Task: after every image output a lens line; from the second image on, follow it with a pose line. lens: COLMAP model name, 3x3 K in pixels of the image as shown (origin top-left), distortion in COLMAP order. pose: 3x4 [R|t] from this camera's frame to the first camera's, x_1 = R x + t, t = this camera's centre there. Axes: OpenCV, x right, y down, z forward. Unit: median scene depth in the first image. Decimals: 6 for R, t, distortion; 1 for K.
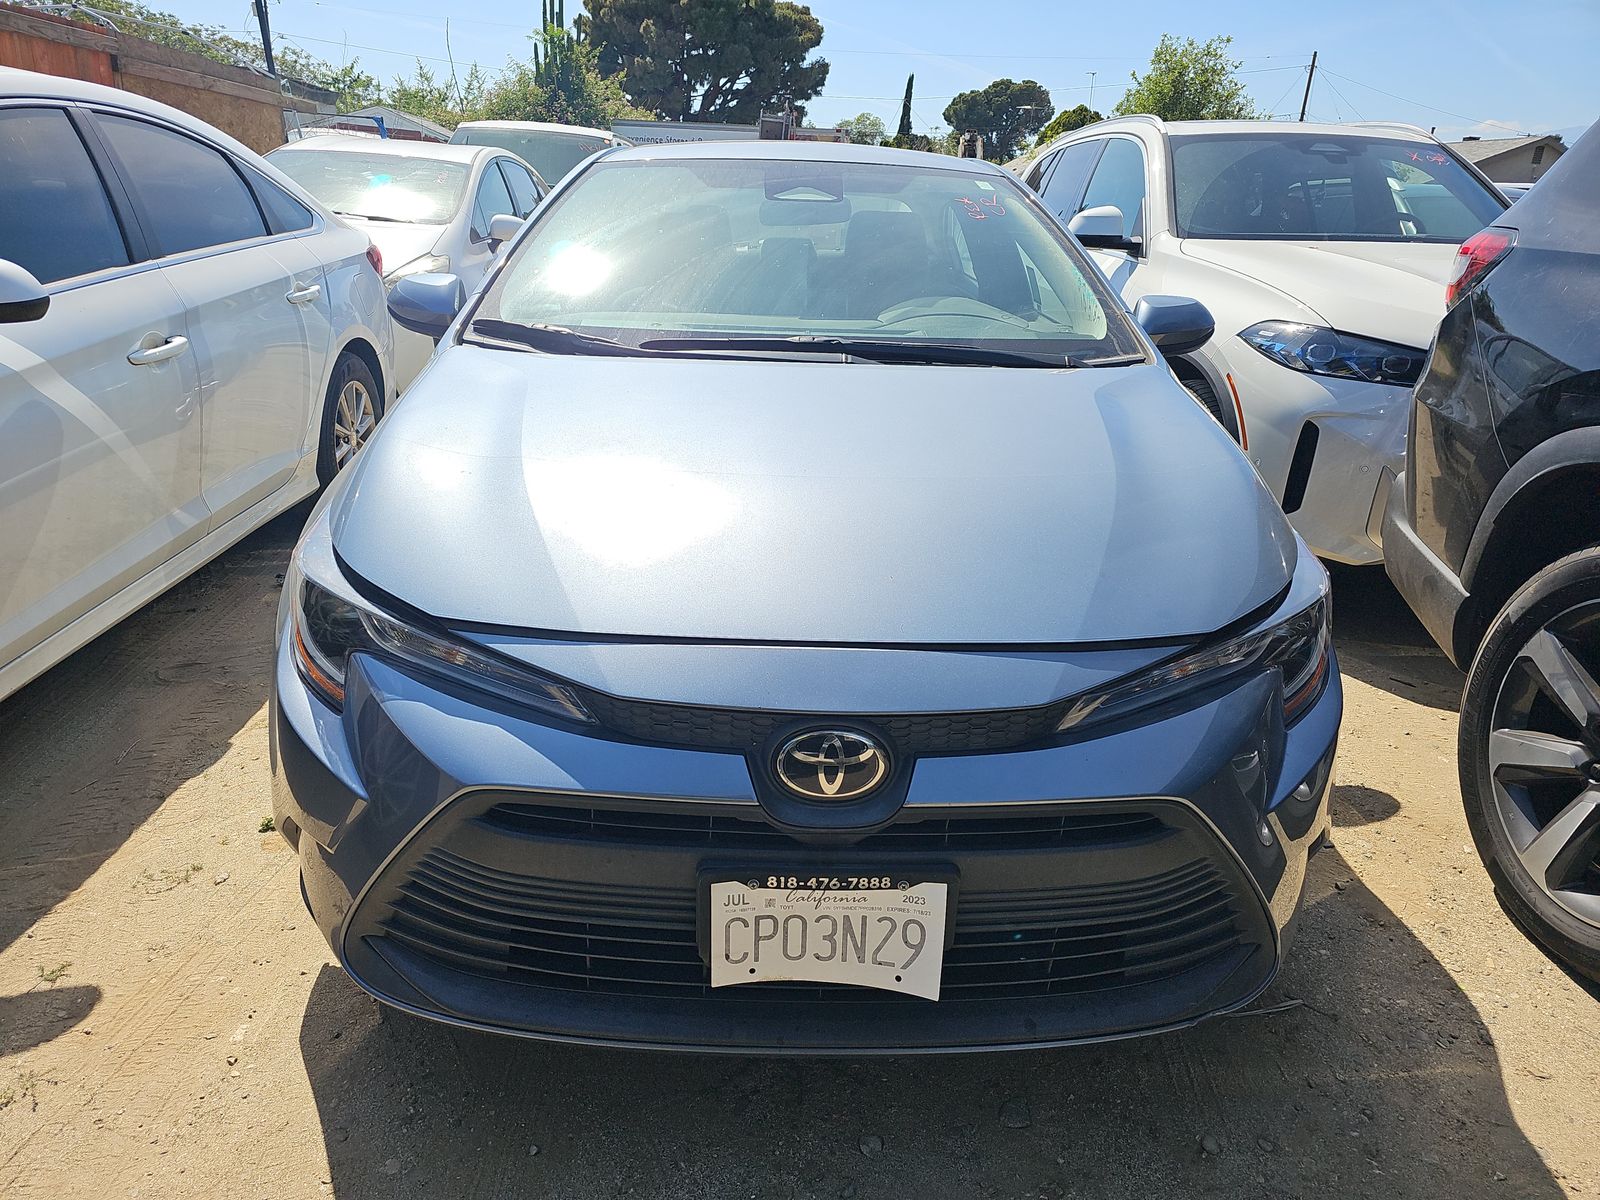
lens RADIAL K [[1084.3, 0, 800.0], [0, 1084.3, 600.0], [0, 0, 1]] dist [0.044295, -0.041797]
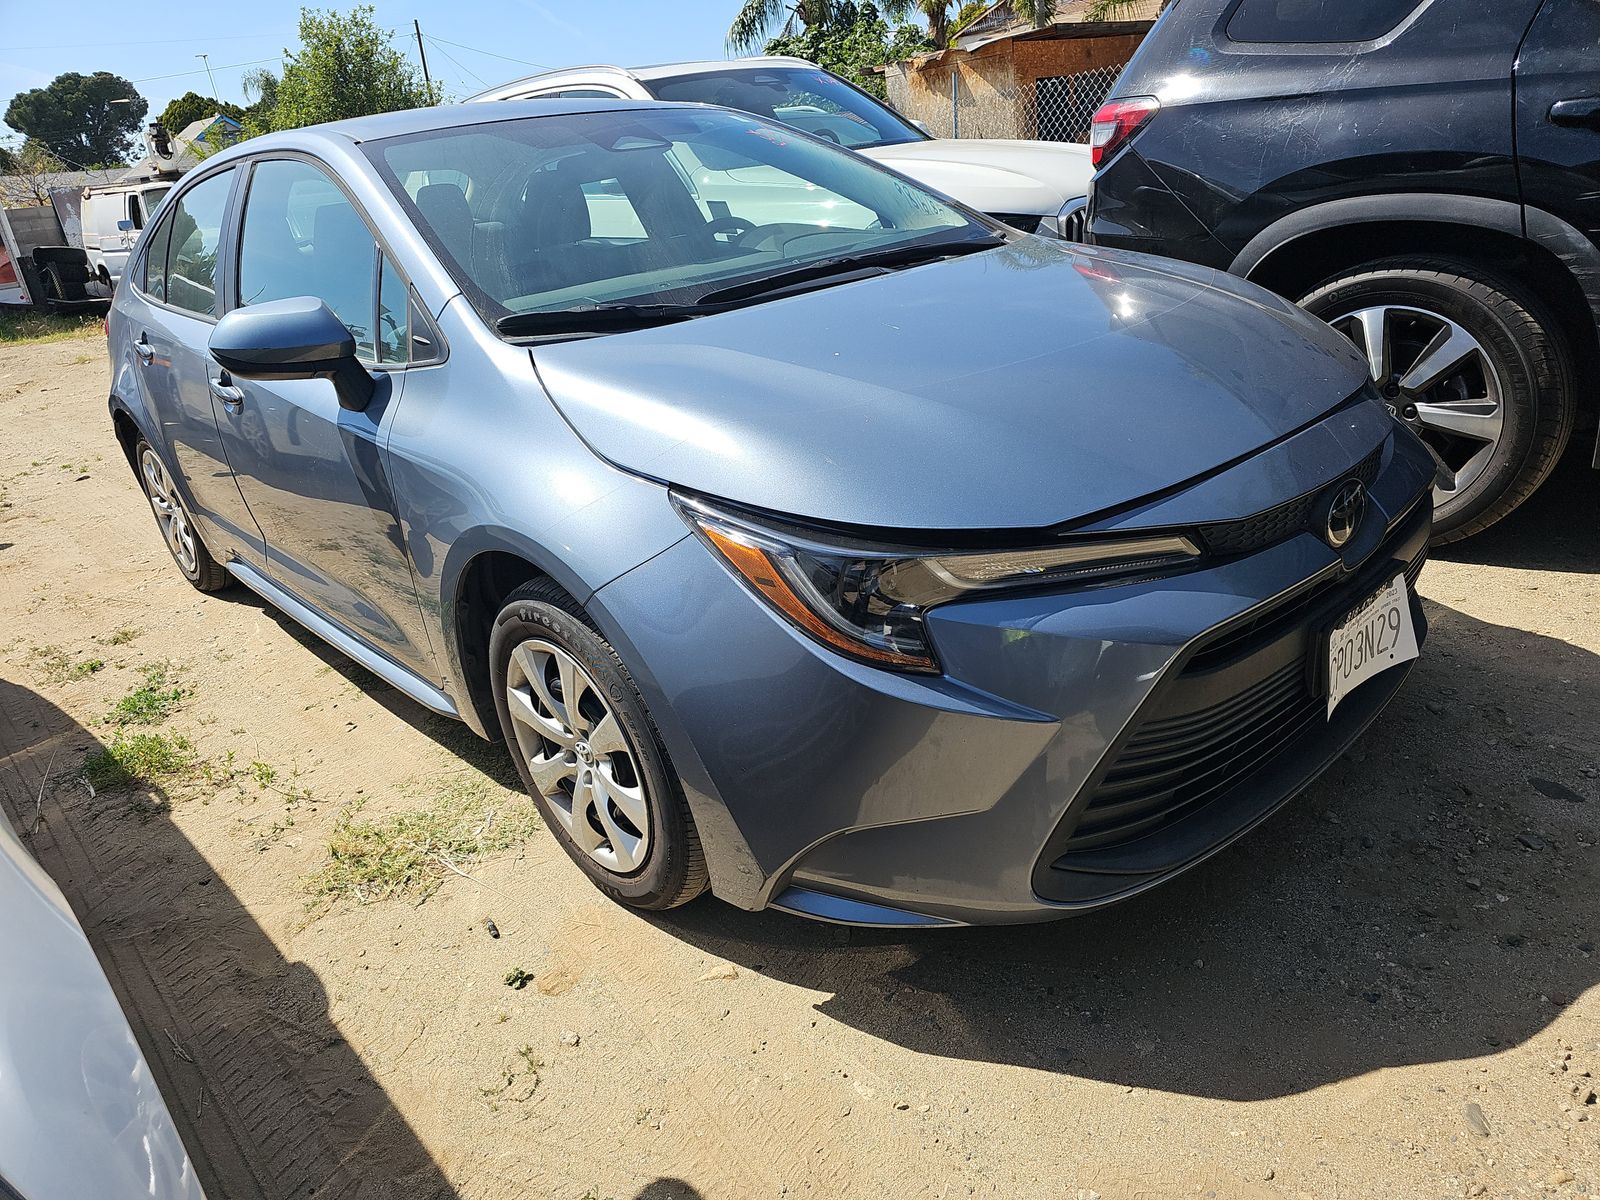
lens RADIAL K [[1084.3, 0, 800.0], [0, 1084.3, 600.0], [0, 0, 1]] dist [0.044295, -0.041797]
pose [[0.734194, -0.362718, 0.573928, -0.545690], [0.352392, 0.926135, 0.134515, -0.068374], [-0.580326, 0.103487, 0.807782, 0.157318]]
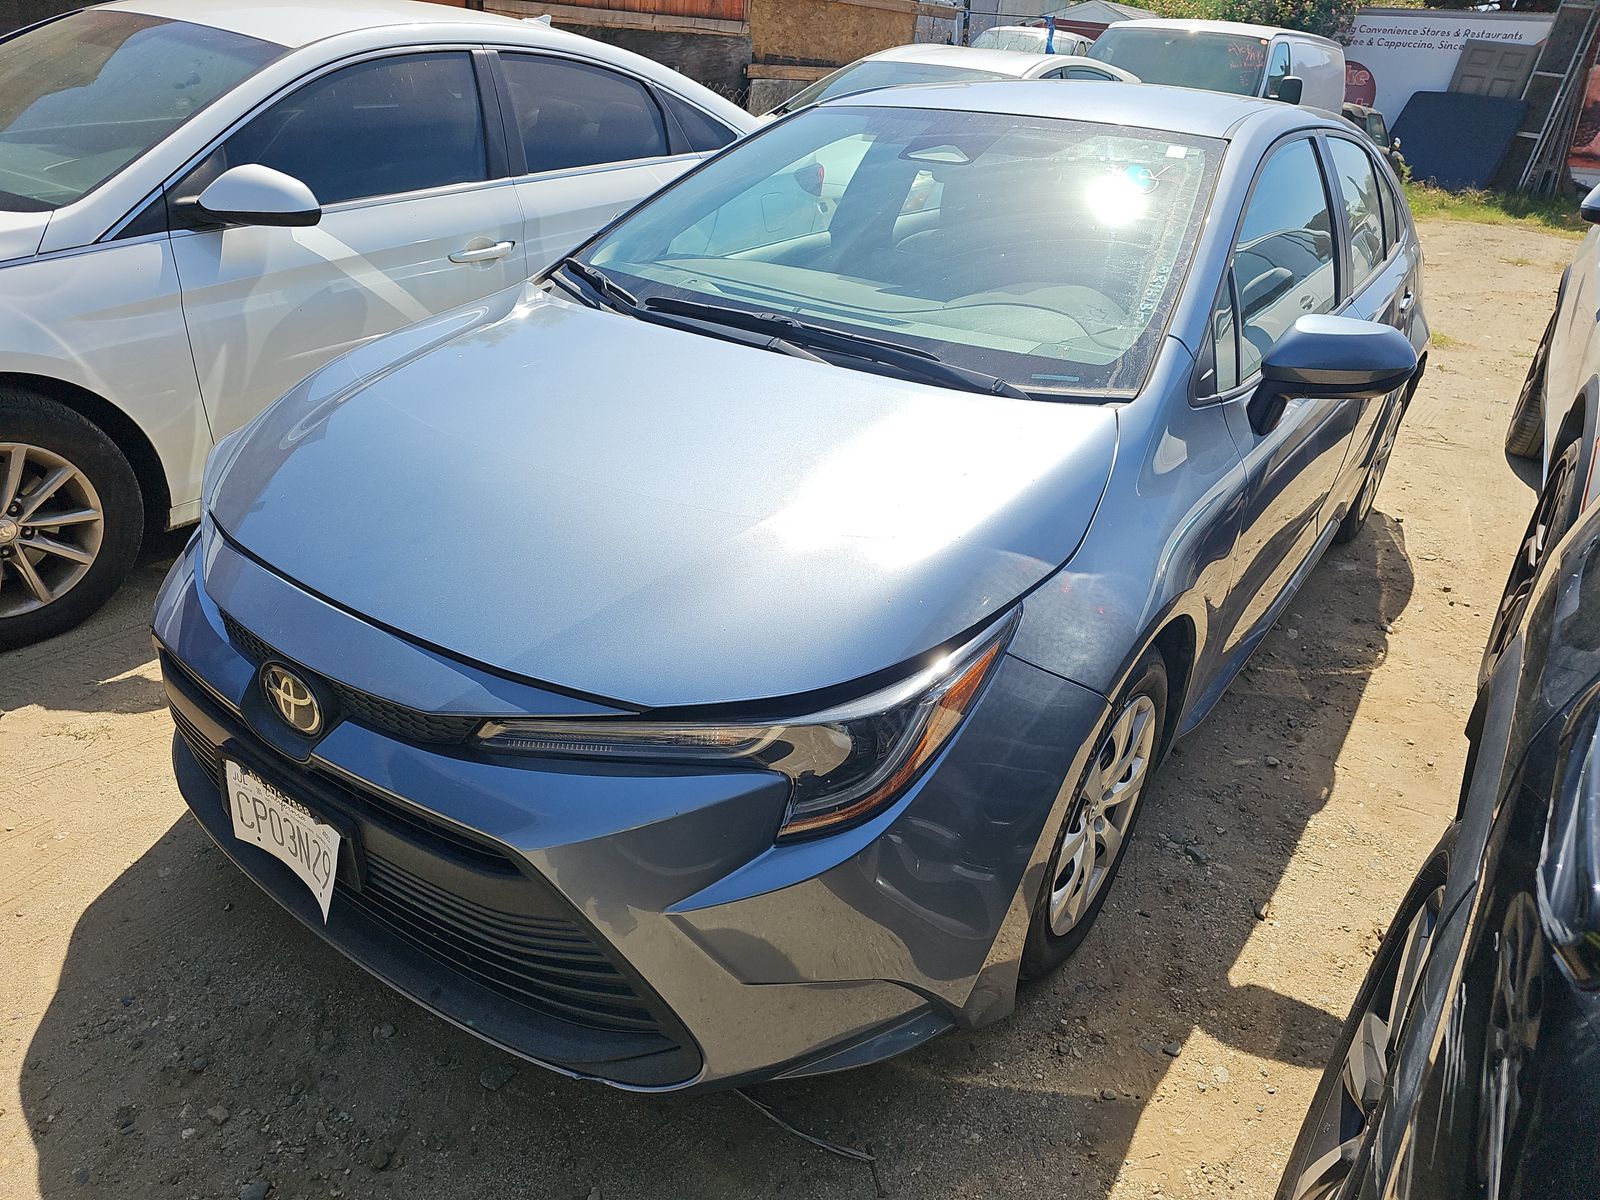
lens RADIAL K [[1080.1, 0, 800.0], [0, 1080.1, 600.0], [0, 0, 1]] dist [0.051497, -0.038191]
pose [[0.789356, 0.280734, -0.545991, 0.493008], [-0.230982, 0.959785, 0.159559, -0.121339], [0.568828, 0.000166, 0.822457, 0.160194]]
